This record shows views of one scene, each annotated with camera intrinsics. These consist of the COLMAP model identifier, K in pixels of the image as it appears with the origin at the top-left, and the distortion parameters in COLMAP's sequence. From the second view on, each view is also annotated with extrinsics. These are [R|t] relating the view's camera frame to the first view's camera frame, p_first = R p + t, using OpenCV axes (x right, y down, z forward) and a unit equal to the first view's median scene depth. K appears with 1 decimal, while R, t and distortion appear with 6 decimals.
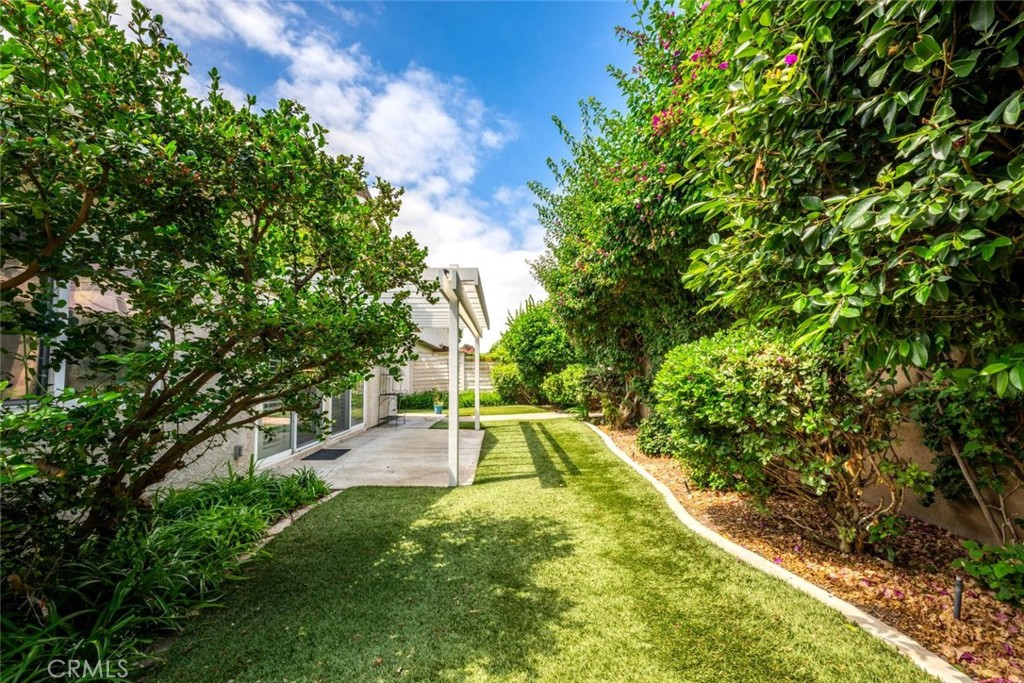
lens RADIAL K [[414.7, 0, 484.9], [0, 414.7, 357.1], [0, 0, 1]] dist [-0.001420, -0.000015]
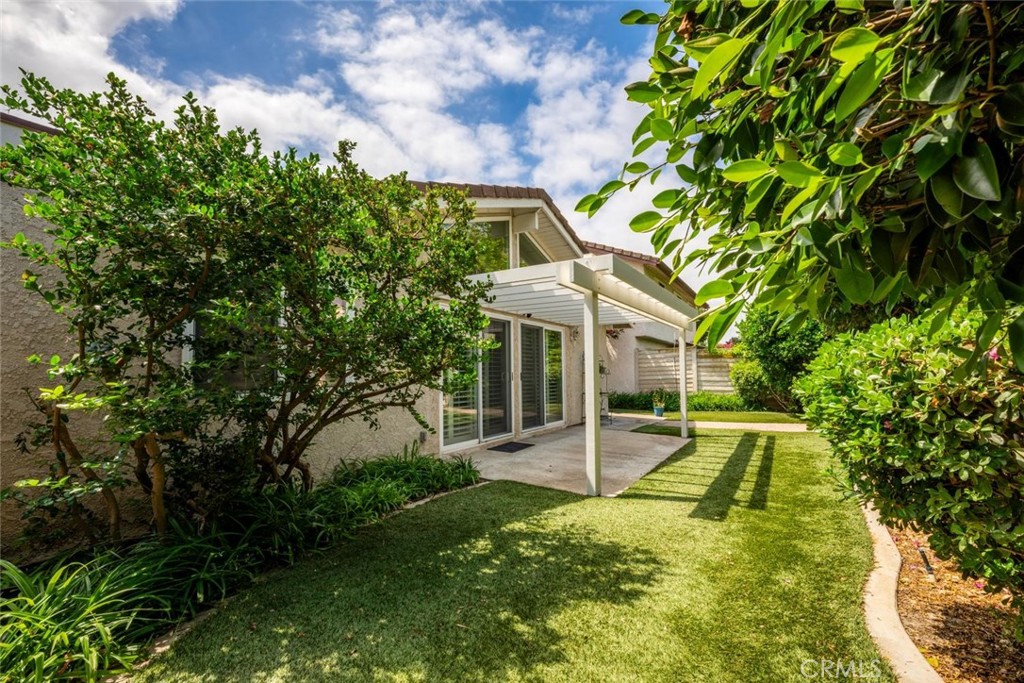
lens RADIAL K [[414.7, 0, 506.4], [0, 414.7, 368.2], [0, 0, 1]] dist [-0.001420, -0.000015]
pose [[0.829339, -0.000015, -0.558746, 0.276624], [0.018491, 0.999453, 0.027419, -0.000837], [0.558440, -0.033071, 0.828885, 0.135012]]
